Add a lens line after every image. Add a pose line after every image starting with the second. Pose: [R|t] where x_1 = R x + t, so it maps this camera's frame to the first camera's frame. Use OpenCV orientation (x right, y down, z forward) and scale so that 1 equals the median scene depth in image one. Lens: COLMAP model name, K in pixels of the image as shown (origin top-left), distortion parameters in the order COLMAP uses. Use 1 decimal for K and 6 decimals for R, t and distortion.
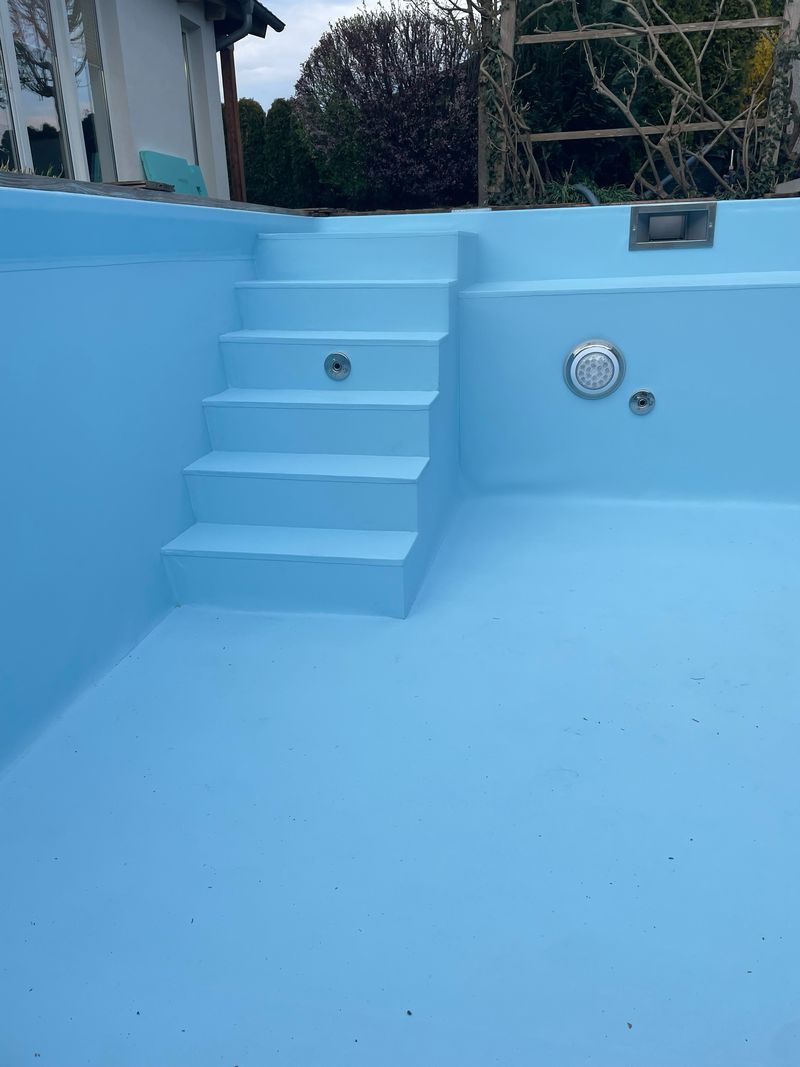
lens RADIAL K [[814.3, 0, 405.8], [0, 814.3, 541.5], [0, 0, 1]] dist [0.049366, -0.060572]
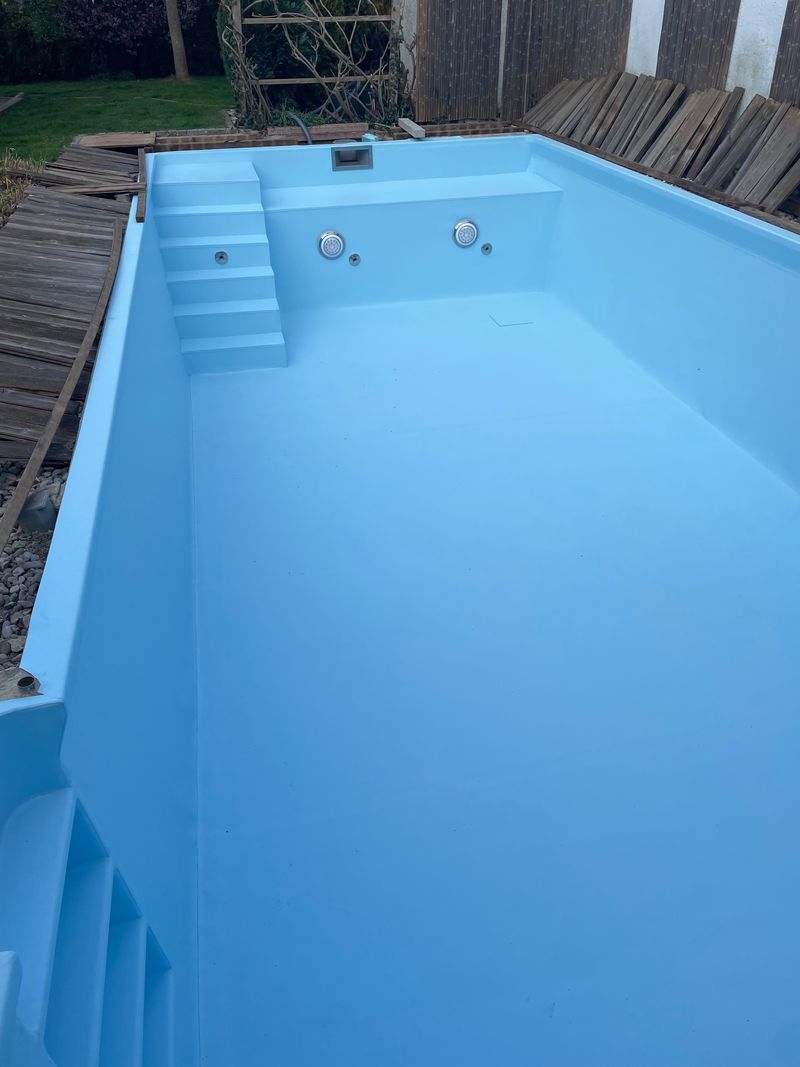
lens RADIAL K [[814.3, 0, 407.7], [0, 814.3, 534.0], [0, 0, 1]] dist [0.049366, -0.060572]
pose [[0.917397, -0.202905, 0.342362, -0.337619], [0.116574, 0.959540, 0.256309, -0.008415], [-0.380516, -0.195227, 0.903932, -0.824618]]
